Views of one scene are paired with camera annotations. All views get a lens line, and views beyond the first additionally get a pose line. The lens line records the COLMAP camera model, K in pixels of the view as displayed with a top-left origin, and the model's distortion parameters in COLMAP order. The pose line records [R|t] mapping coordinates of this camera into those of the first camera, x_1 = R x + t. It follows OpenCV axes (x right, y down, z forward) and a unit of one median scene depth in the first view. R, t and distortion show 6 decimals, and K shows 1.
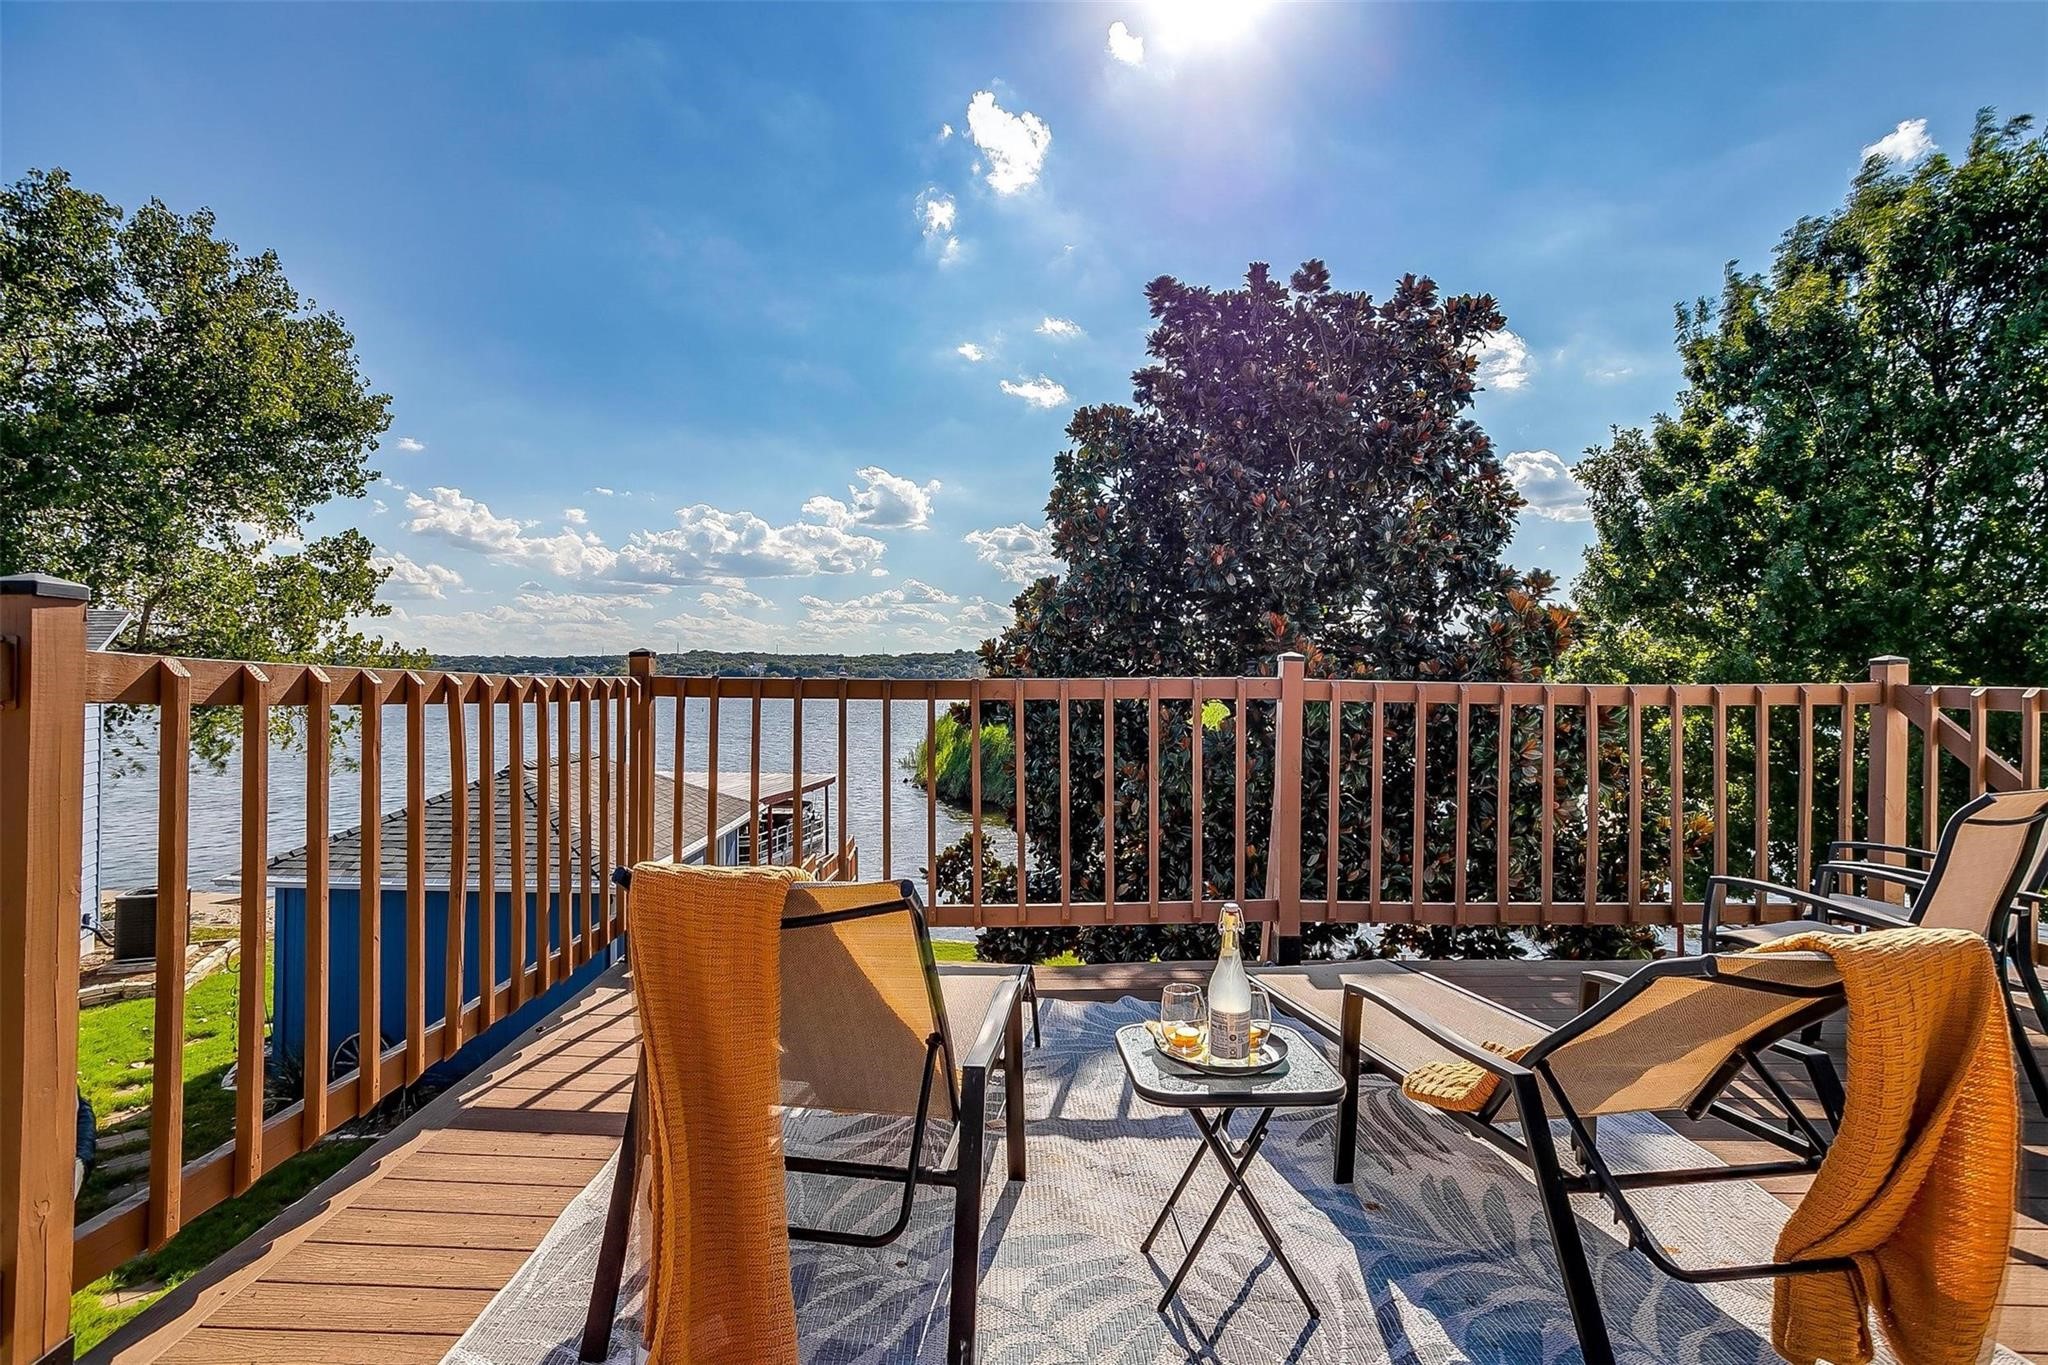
lens RADIAL K [[956.0, 0, 1022.9], [0, 956.0, 696.6], [0, 0, 1]] dist [-0.026569, -0.000267]
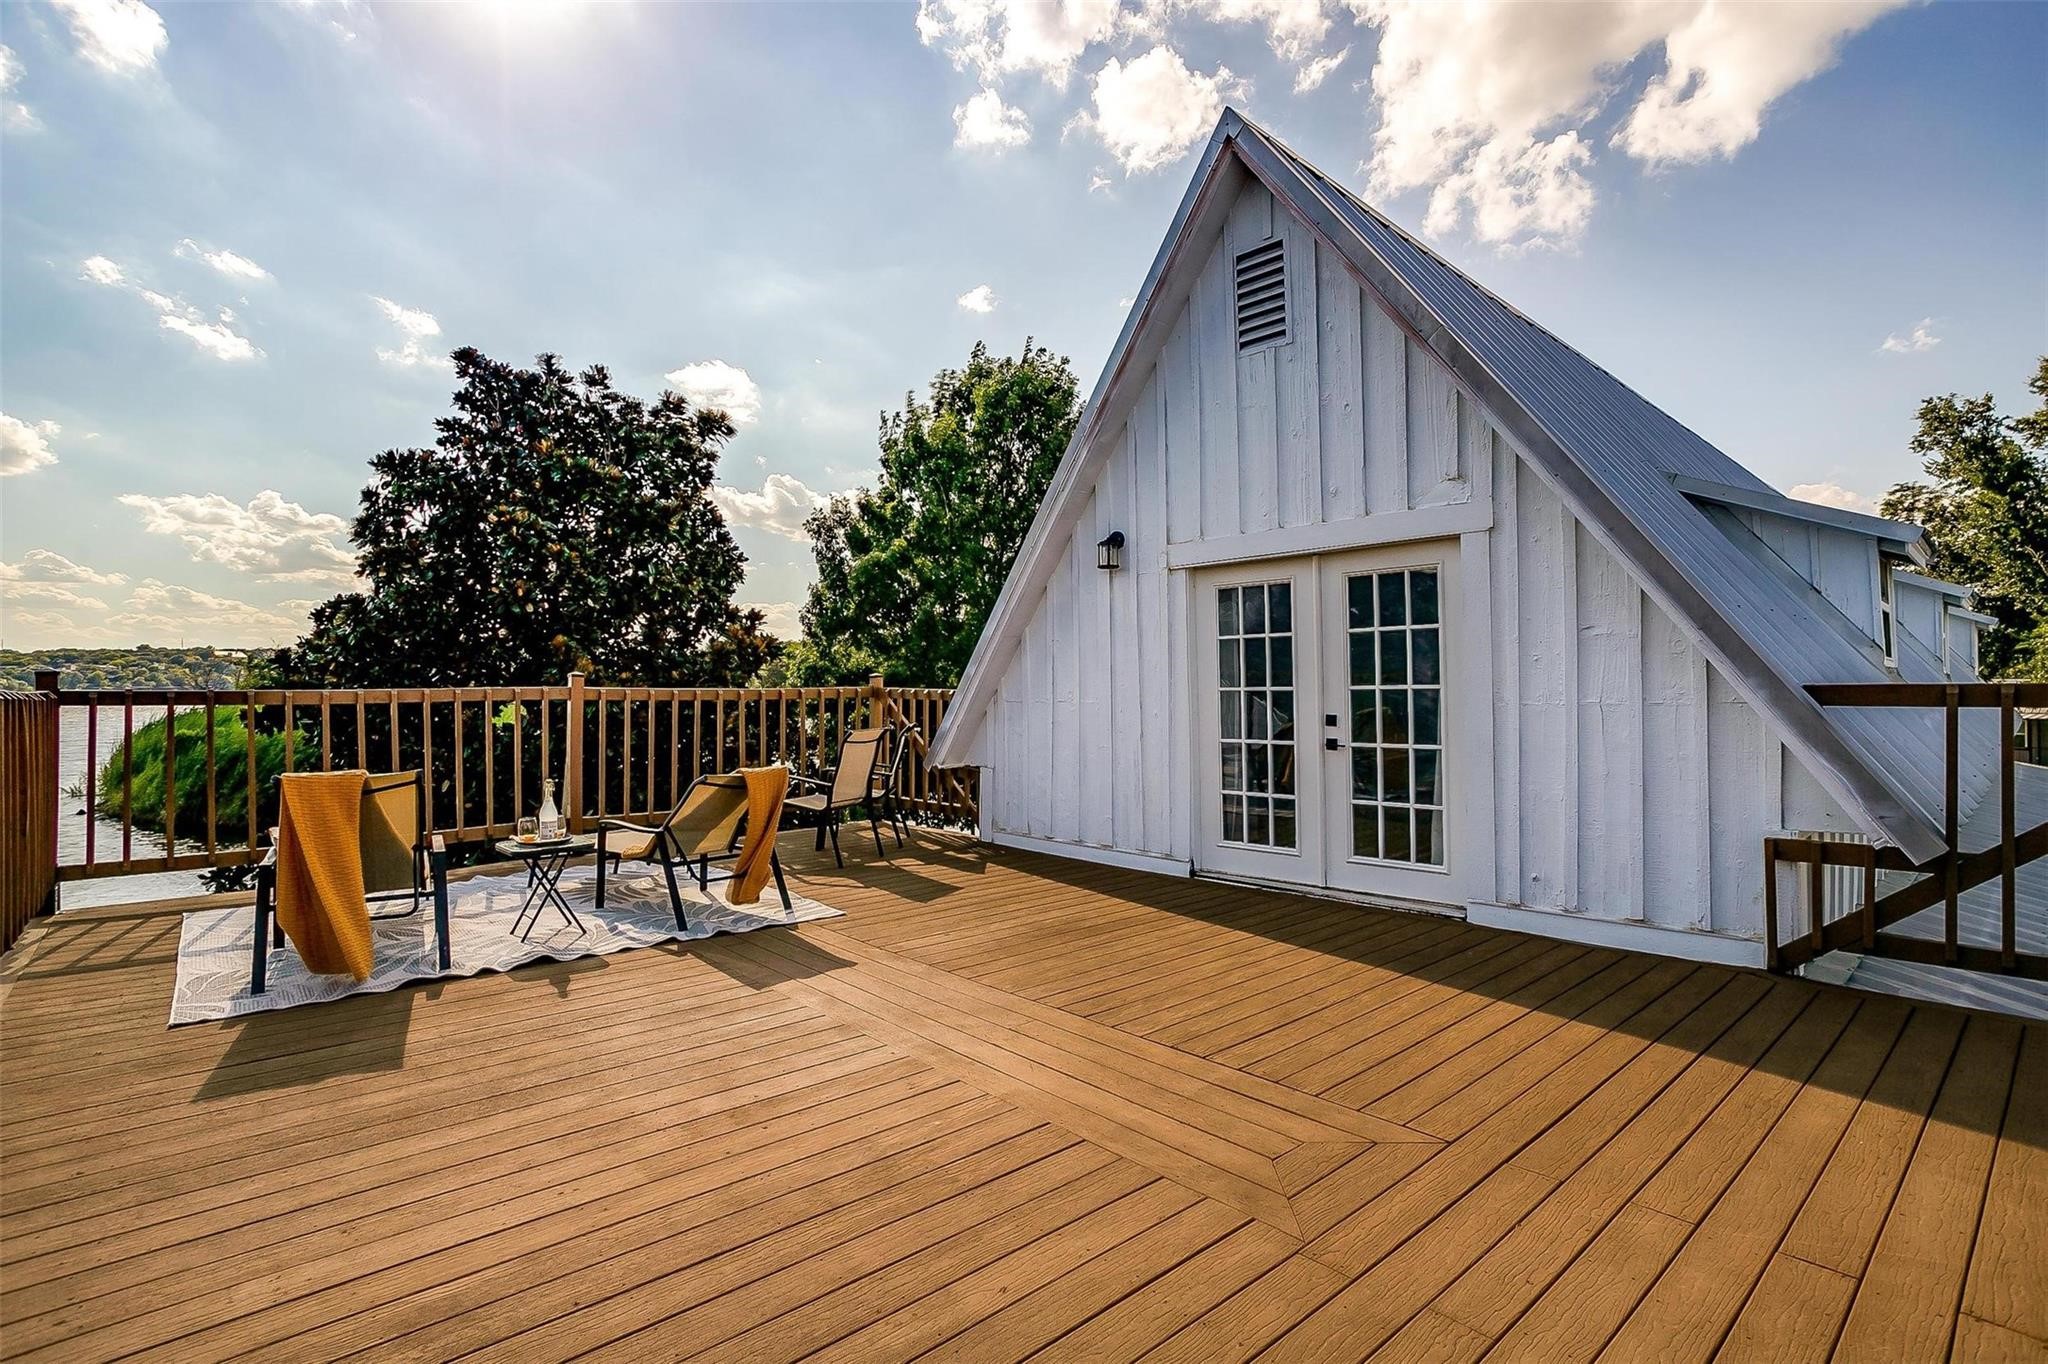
lens RADIAL K [[996.8, 0, 1021.2], [0, 996.8, 681.6], [0, 0, 1]] dist [-0.068426, 0.037634]
pose [[0.772174, -0.006048, 0.635382, -0.092689], [0.016406, 0.999811, -0.010421, 0.001533], [-0.635199, 0.018471, 0.772127, -0.365541]]
